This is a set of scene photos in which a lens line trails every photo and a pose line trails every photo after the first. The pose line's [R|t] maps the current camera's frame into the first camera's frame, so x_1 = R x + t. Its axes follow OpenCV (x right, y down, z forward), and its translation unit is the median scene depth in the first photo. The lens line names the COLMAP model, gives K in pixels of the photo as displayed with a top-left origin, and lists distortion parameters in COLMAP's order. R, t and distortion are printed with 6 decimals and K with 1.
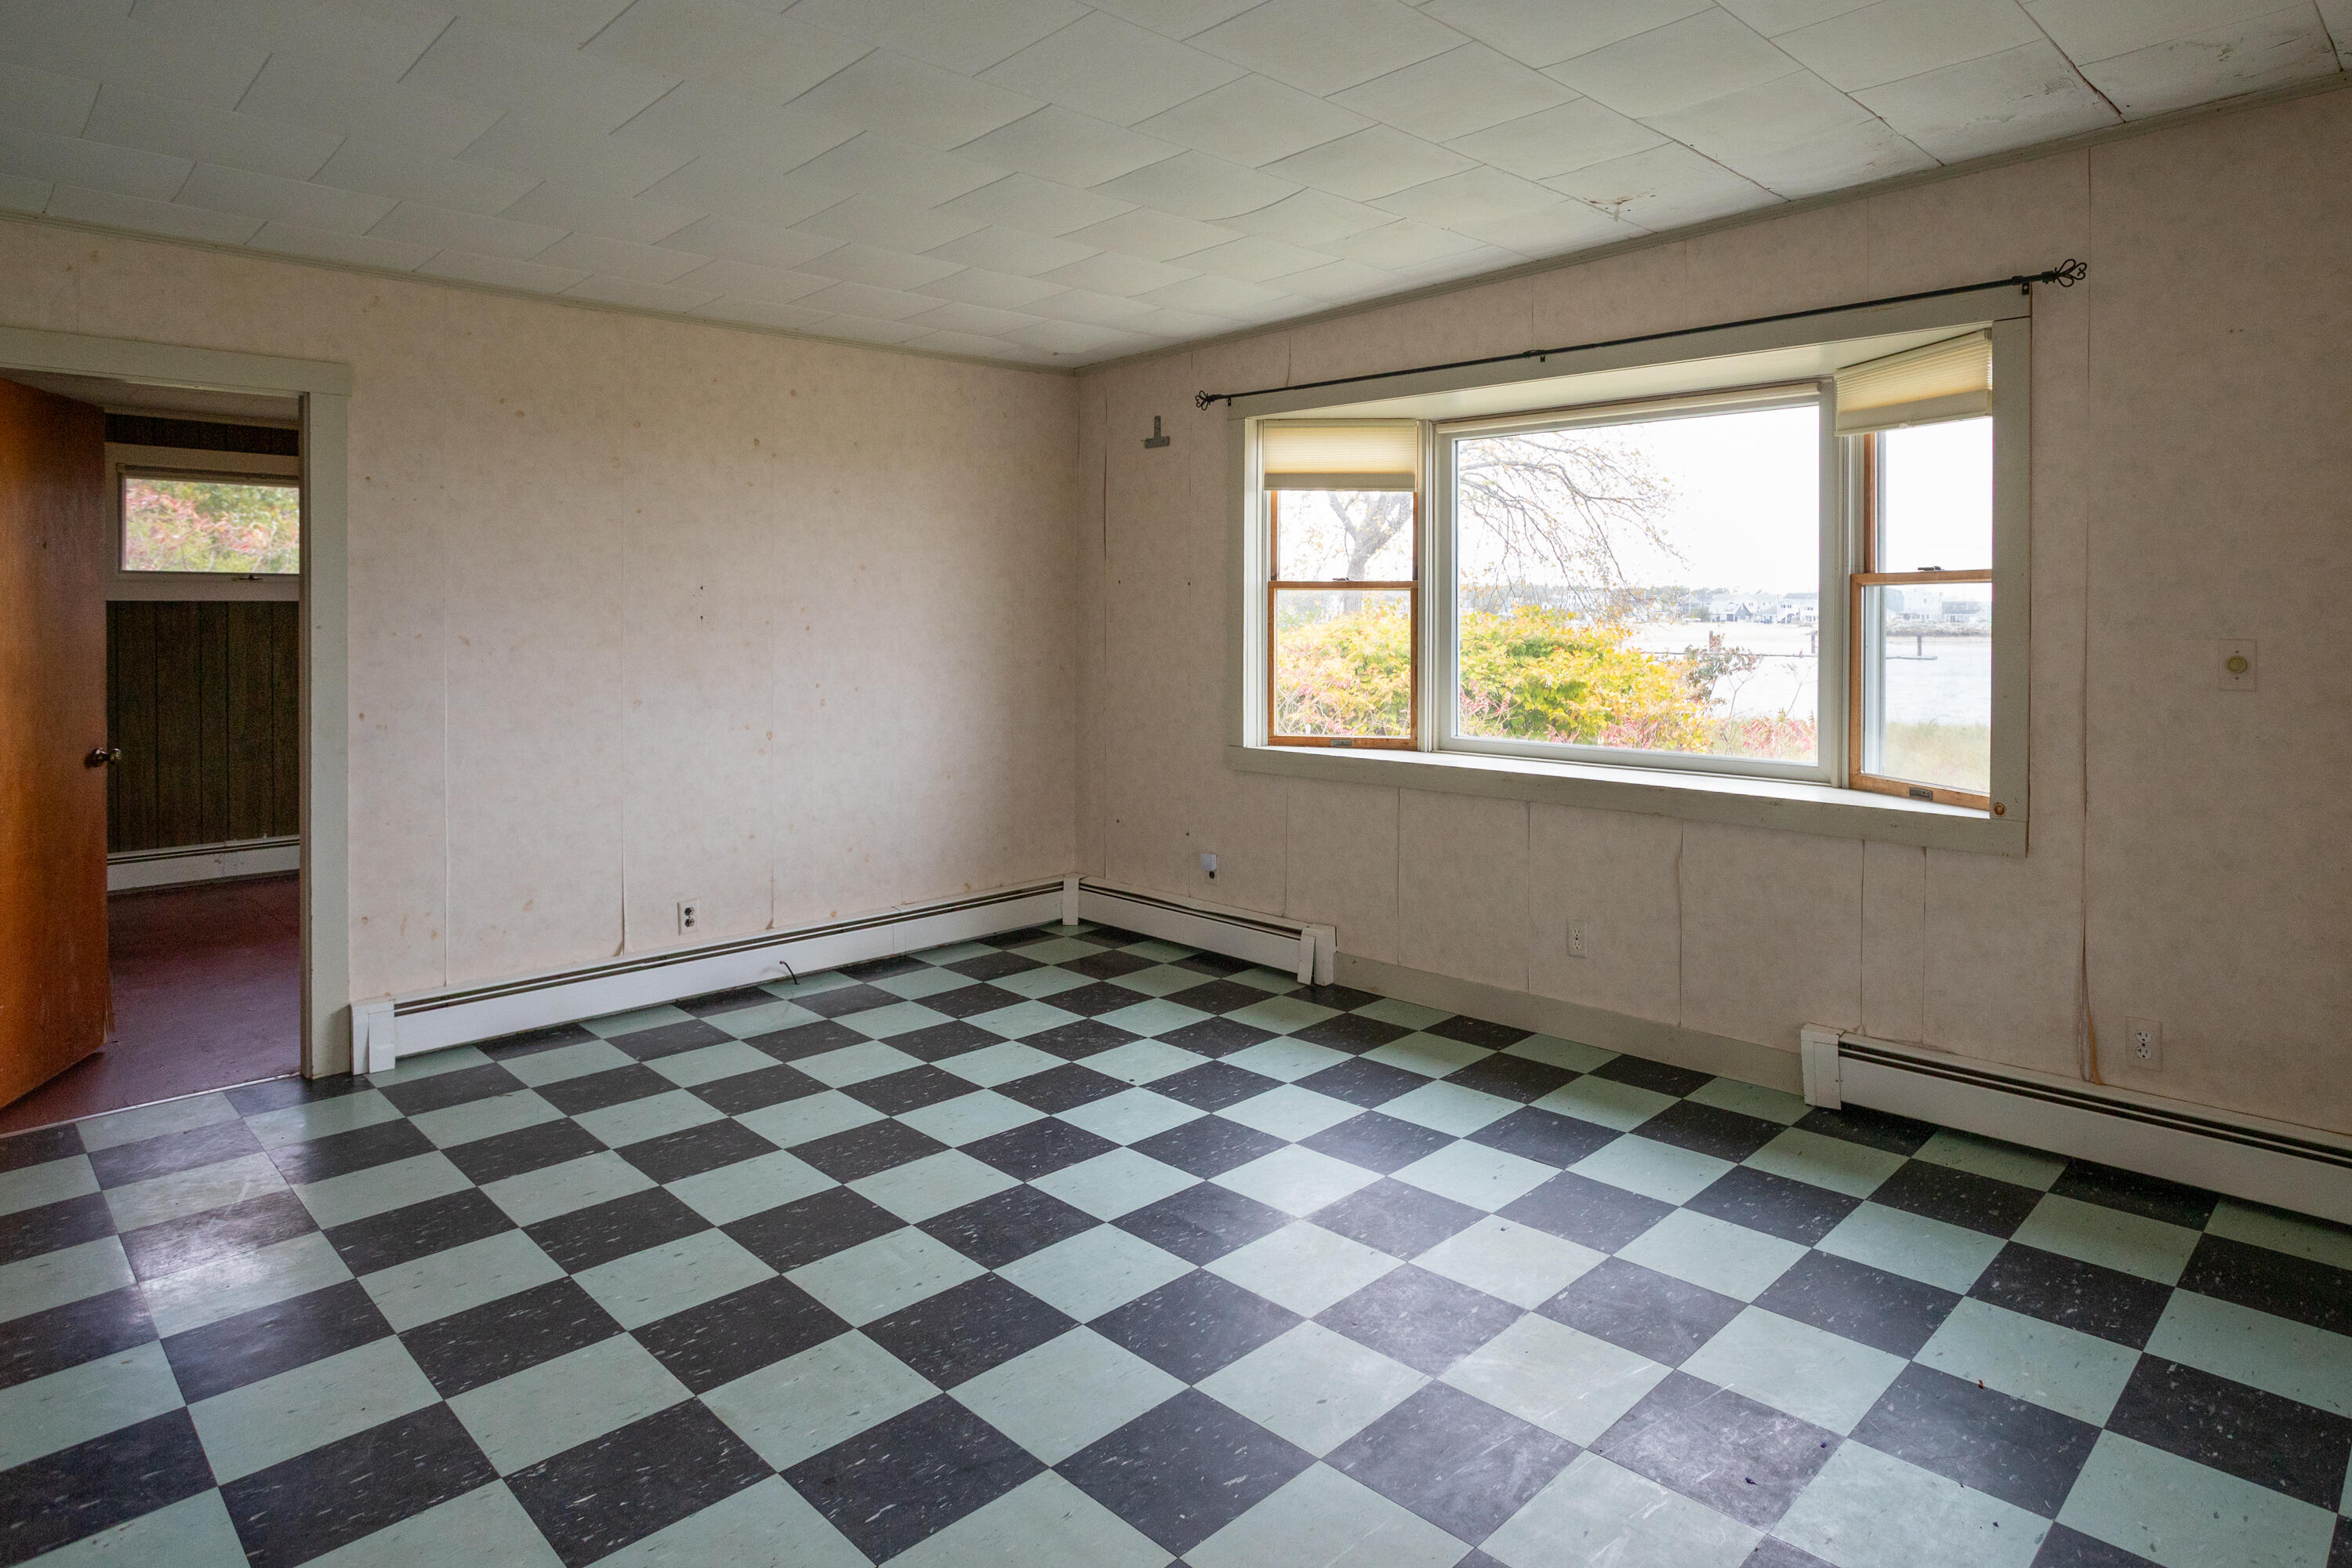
lens RADIAL K [[1358.9, 0, 1176.9], [0, 1358.9, 625.8], [0, 0, 1]] dist [0.000252, 0.000471]
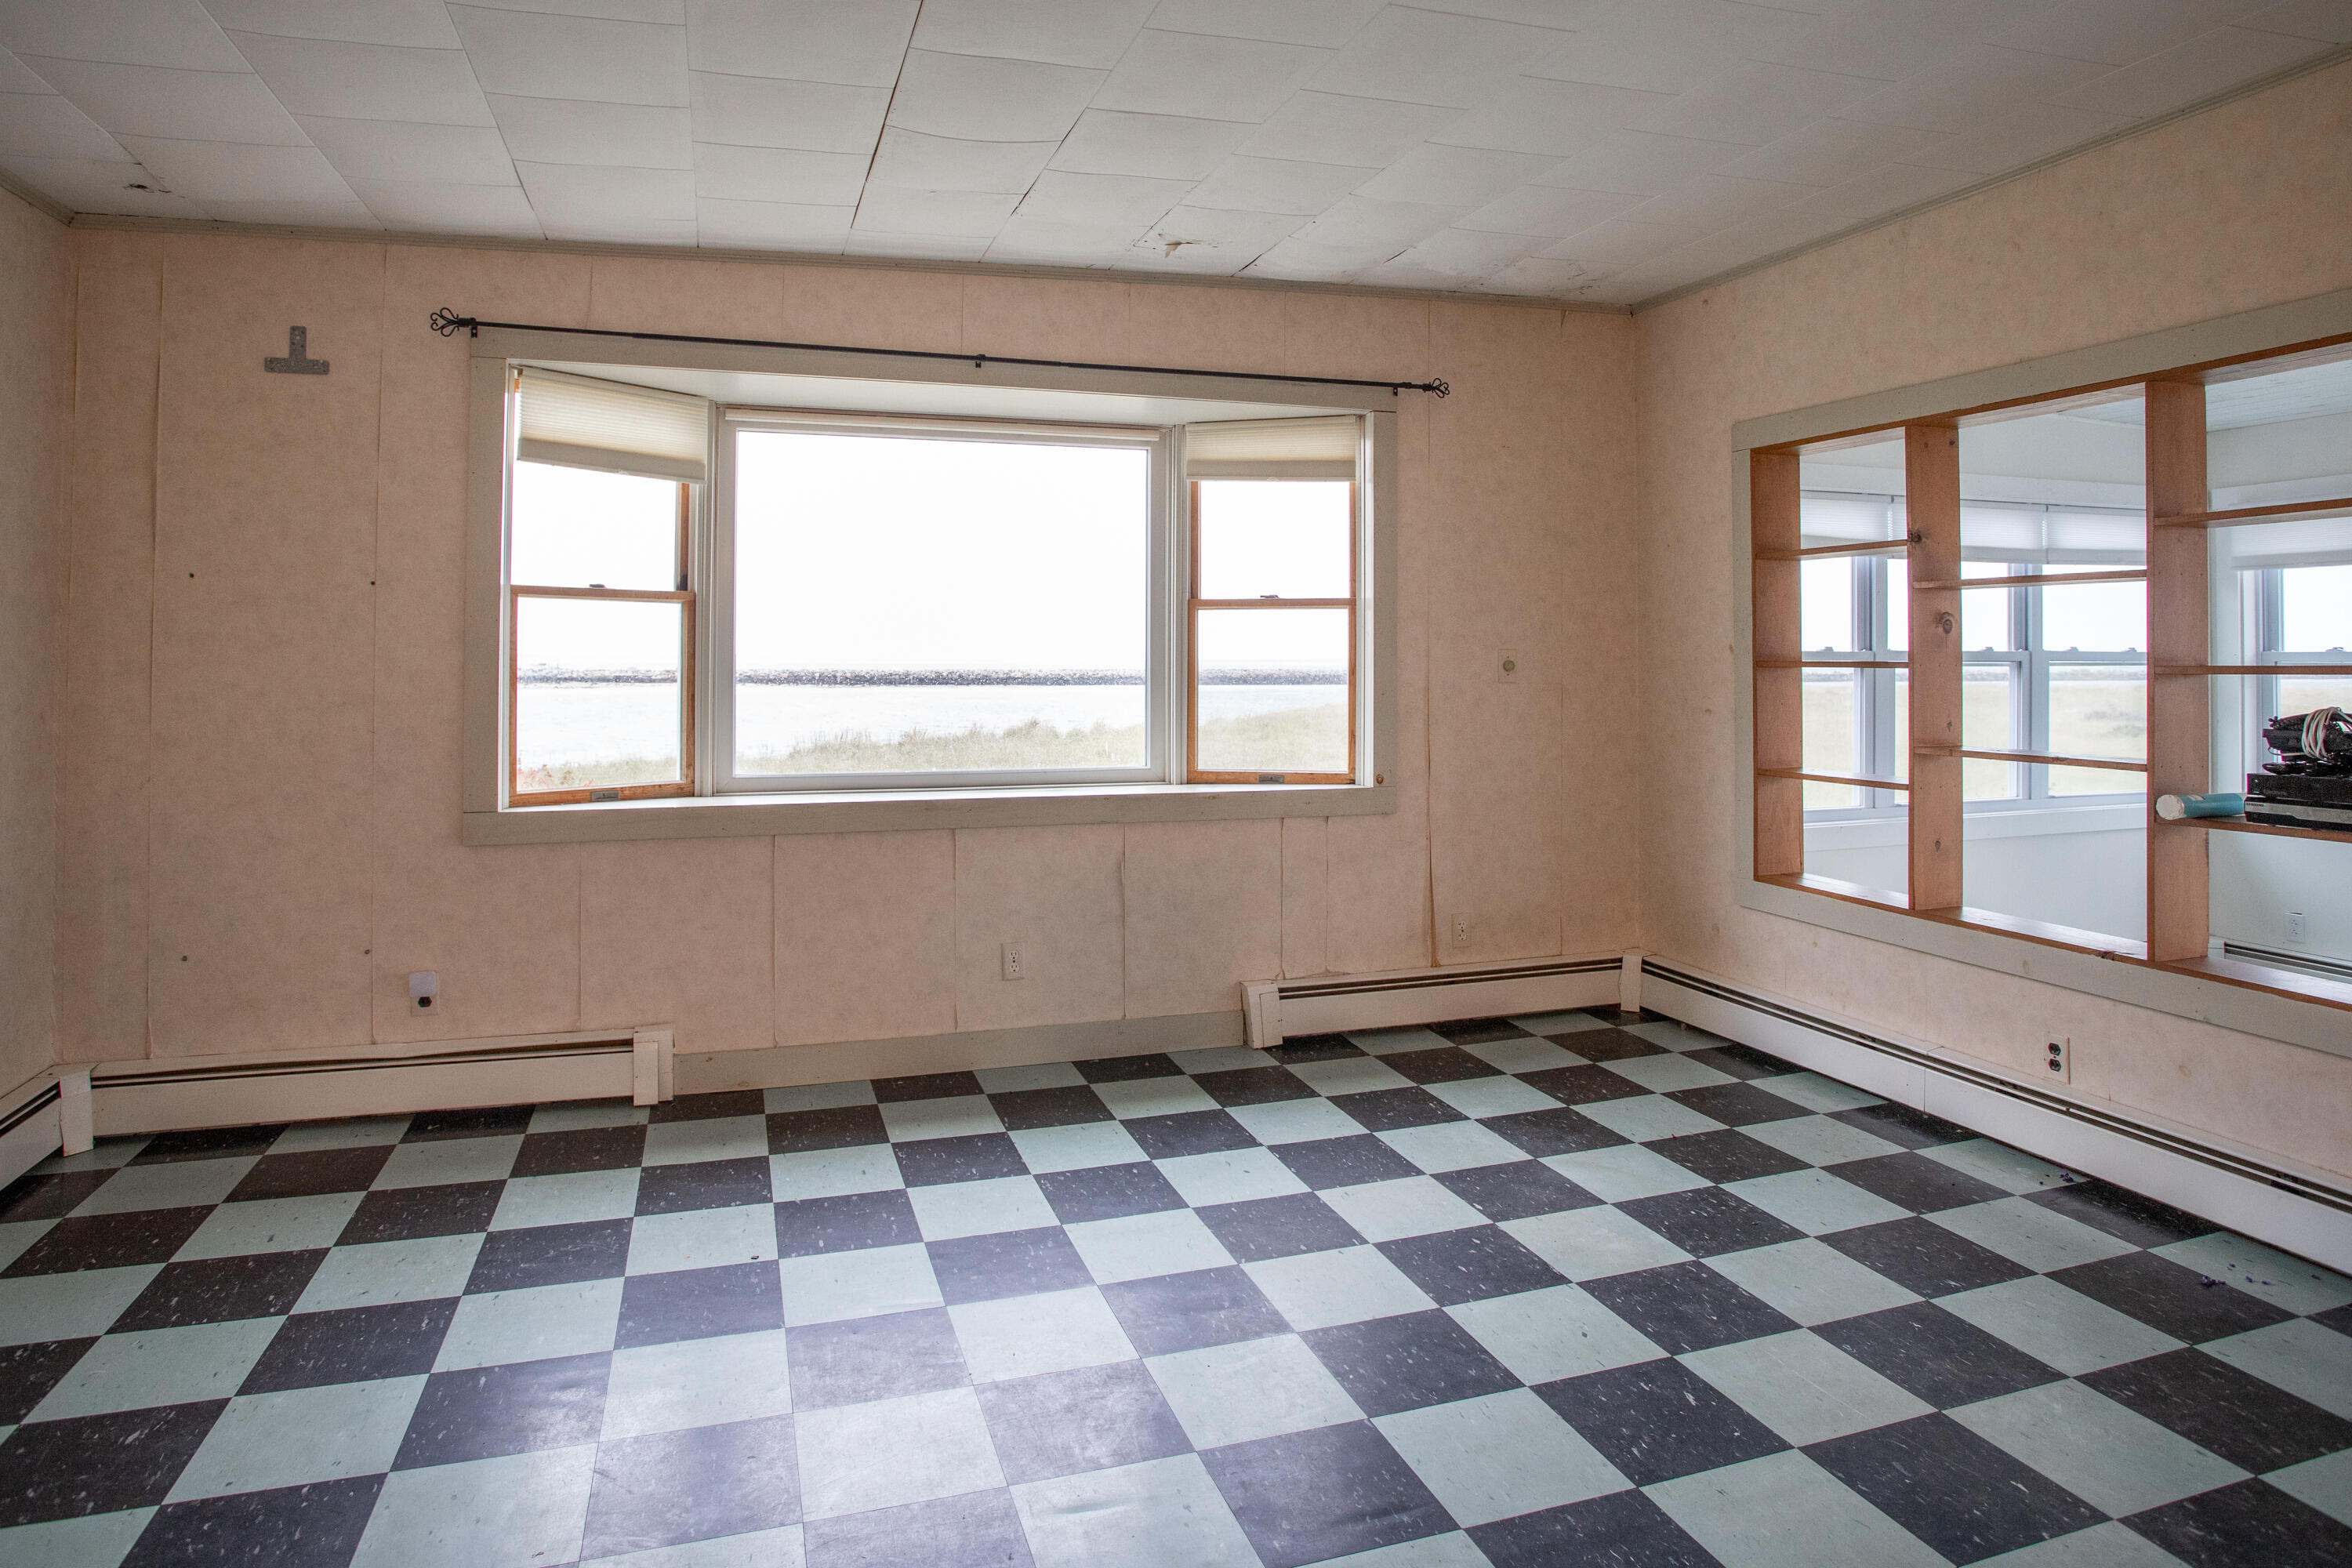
lens RADIAL K [[1428.3, 0, 1177.4], [0, 1428.3, 637.5], [0, 0, 1]] dist [-0.053937, 0.032998]
pose [[0.462800, 0.011342, 0.886390, -0.586897], [0.007287, 0.999836, -0.016598, 0.015214], [-0.886433, 0.014141, 0.462641, 0.433787]]
